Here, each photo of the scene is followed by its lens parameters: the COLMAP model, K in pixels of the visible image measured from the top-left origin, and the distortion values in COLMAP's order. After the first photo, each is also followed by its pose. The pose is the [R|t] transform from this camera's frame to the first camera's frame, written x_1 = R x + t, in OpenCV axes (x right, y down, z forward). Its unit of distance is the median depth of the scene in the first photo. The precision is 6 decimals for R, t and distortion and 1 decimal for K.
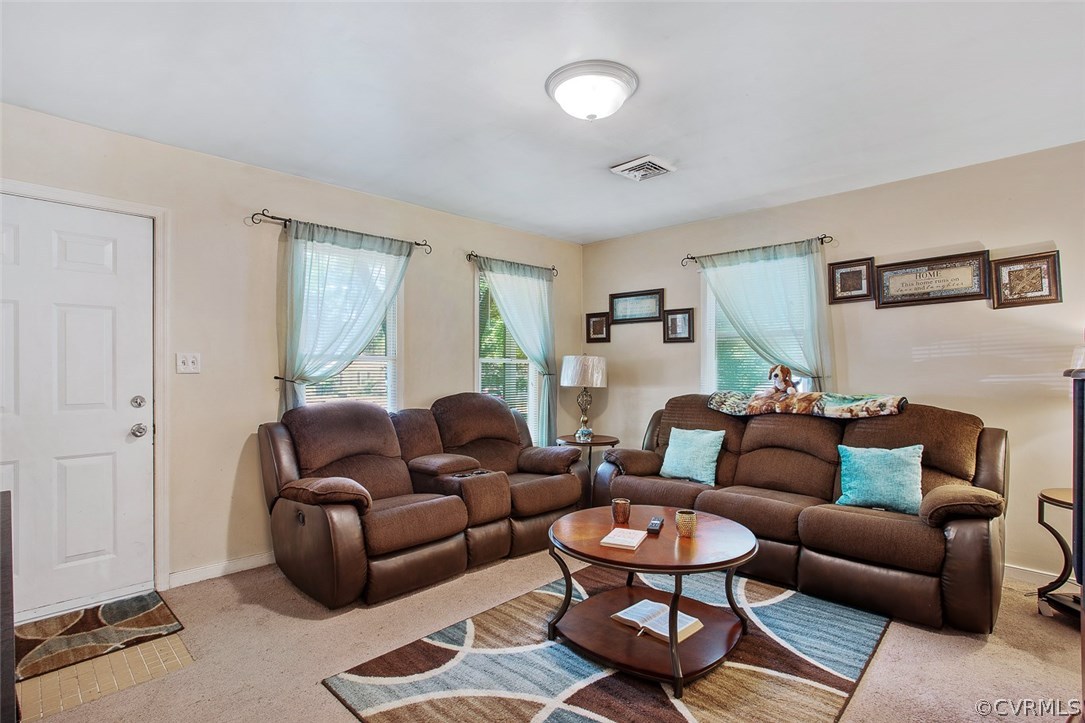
lens RADIAL K [[540.6, 0, 539.9], [0, 540.6, 372.1], [0, 0, 1]] dist [-0.027432, 0.000427]
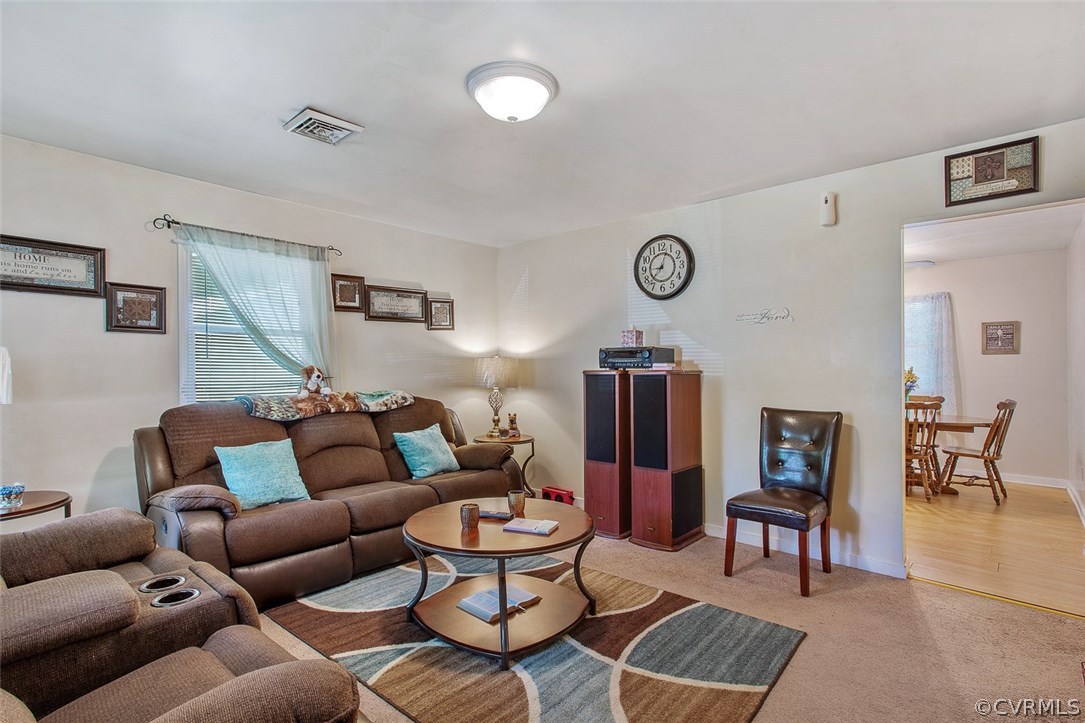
lens RADIAL K [[529.0, 0, 542.5], [0, 529.0, 361.5], [0, 0, 1]] dist [-0.002418, -0.000003]
pose [[-0.050115, 0.009935, 0.998694, -0.608925], [-0.000391, 0.999950, -0.009967, -0.012850], [-0.998743, -0.000890, -0.050109, 0.673450]]
